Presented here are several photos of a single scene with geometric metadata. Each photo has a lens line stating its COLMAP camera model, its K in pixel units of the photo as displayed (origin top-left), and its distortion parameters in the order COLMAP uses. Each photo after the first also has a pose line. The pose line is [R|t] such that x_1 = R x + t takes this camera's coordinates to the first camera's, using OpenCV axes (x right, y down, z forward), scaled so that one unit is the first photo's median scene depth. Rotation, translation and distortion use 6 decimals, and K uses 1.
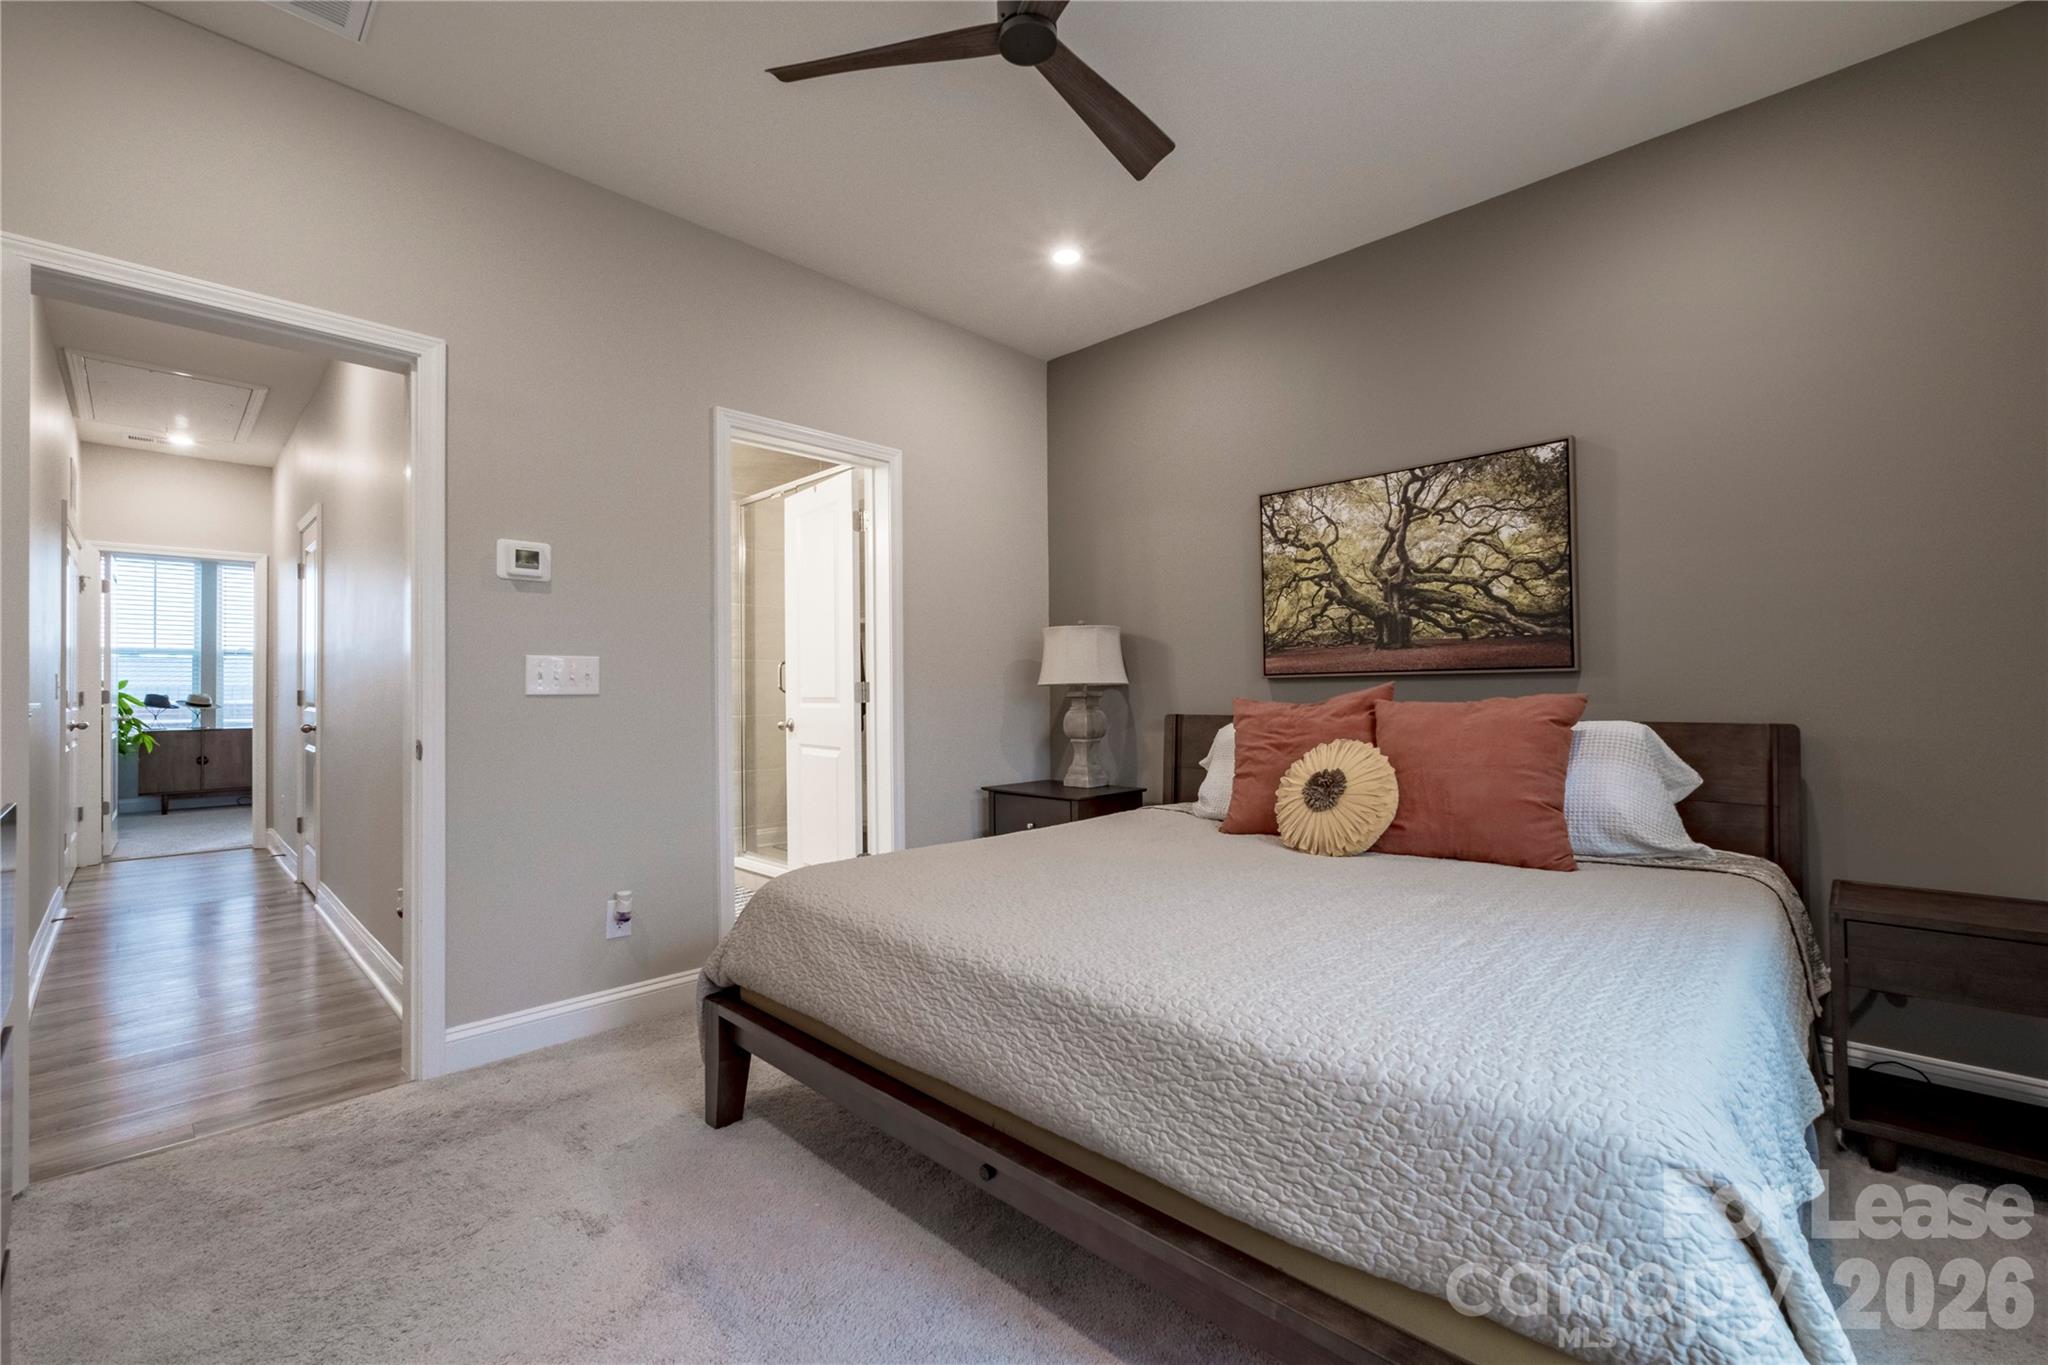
lens RADIAL K [[874.9, 0, 1027.0], [0, 874.9, 686.3], [0, 0, 1]] dist [-0.010796, 0.000317]
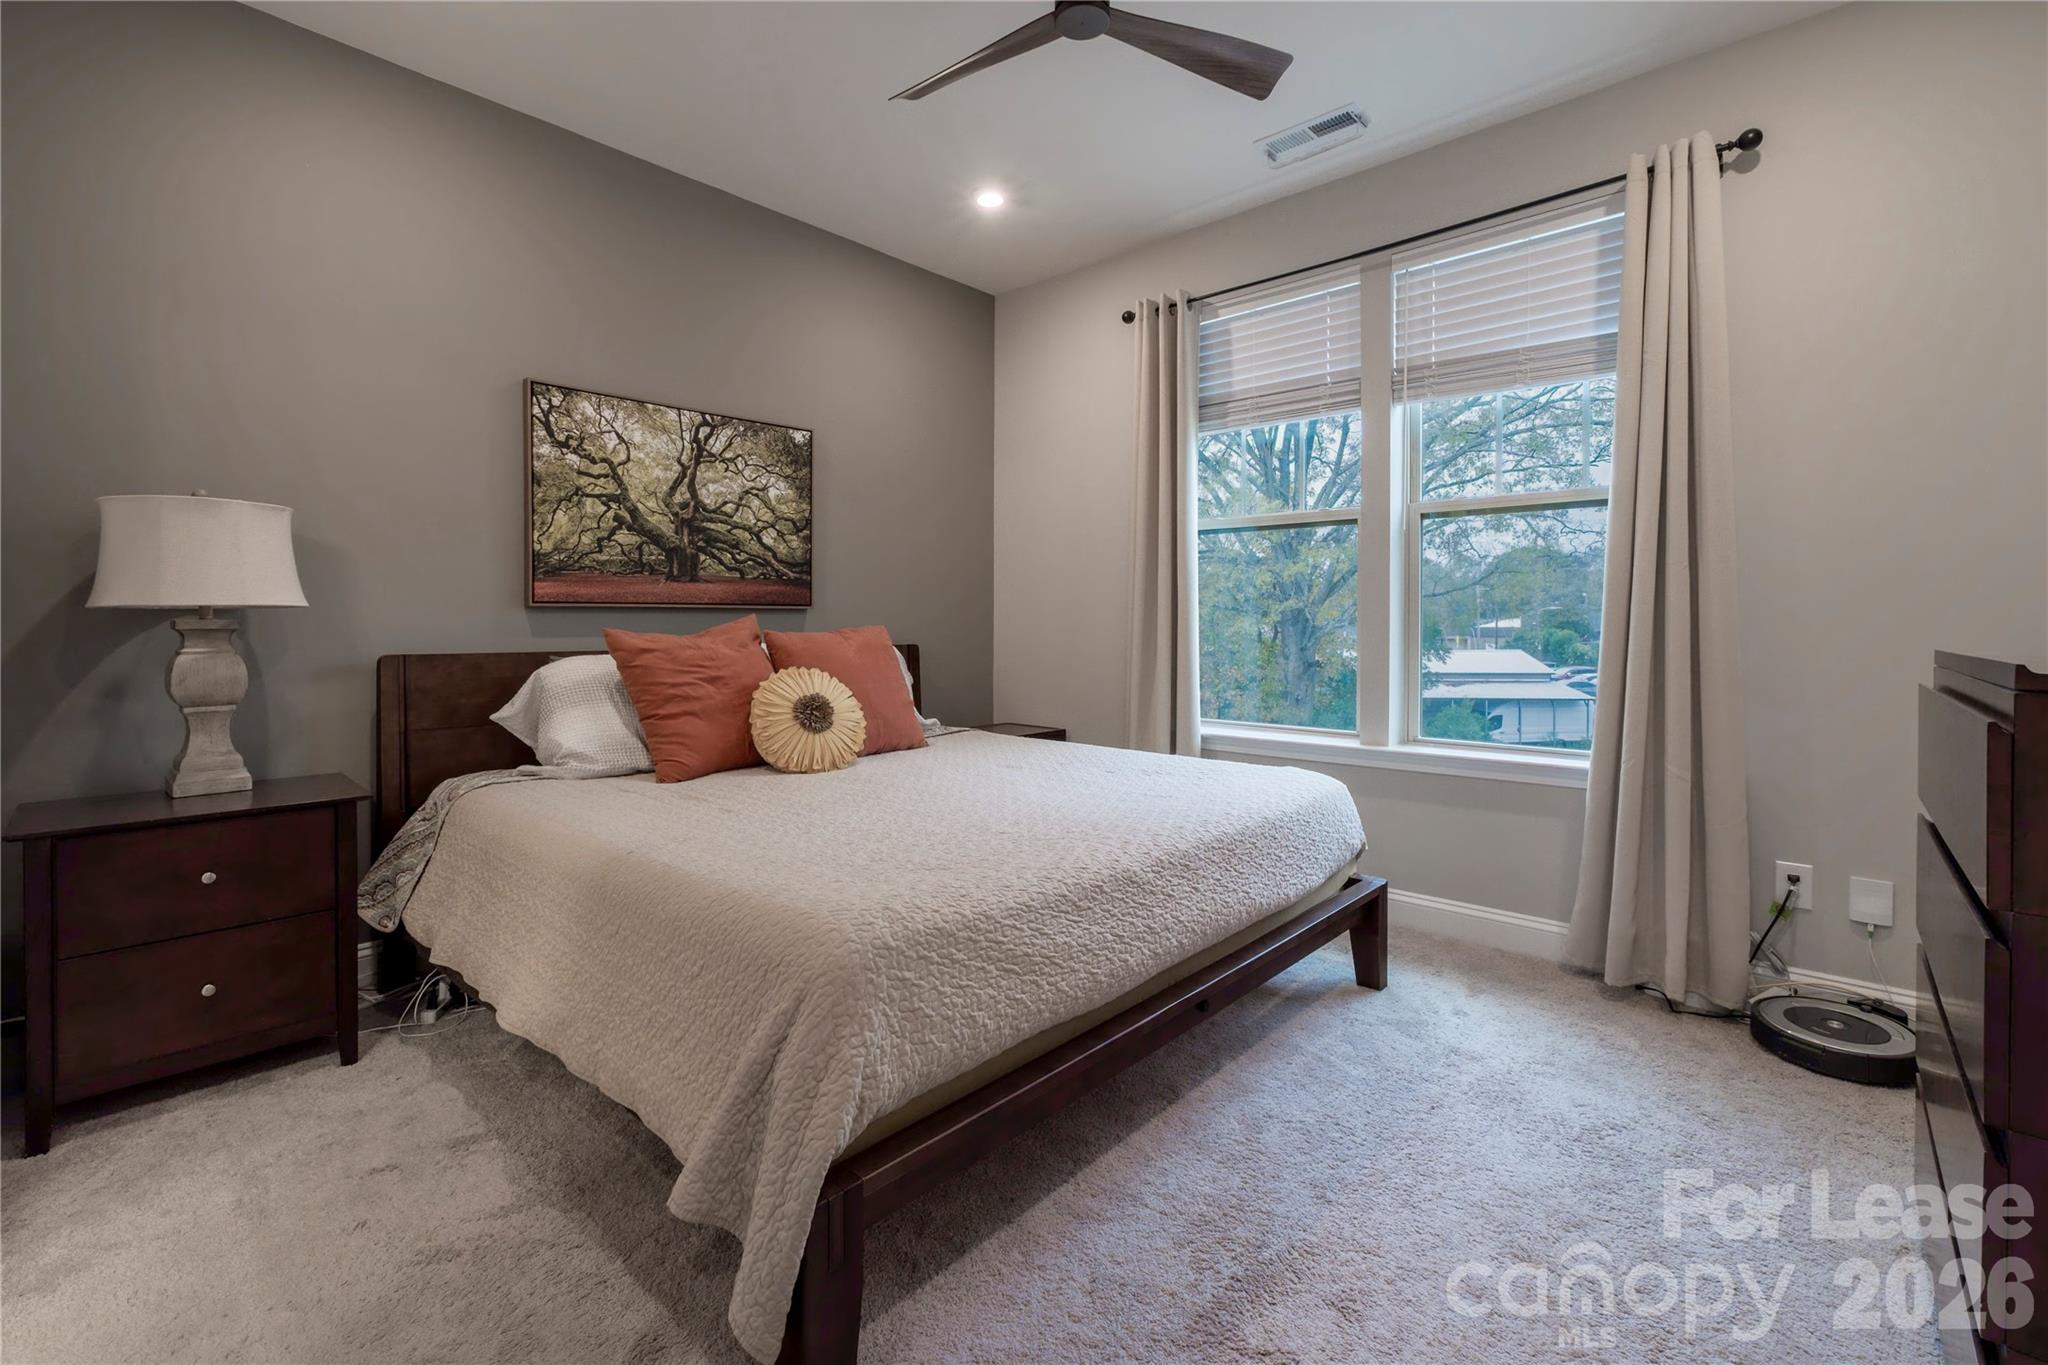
lens RADIAL K [[874.9, 0, 1040.3], [0, 874.9, 630.4], [0, 0, 1]] dist [-0.010796, 0.000317]
pose [[-0.035503, -0.003575, 0.999363, -0.625607], [-0.009301, 0.999951, 0.003247, 0.006902], [-0.999326, -0.009180, -0.035535, 0.622666]]
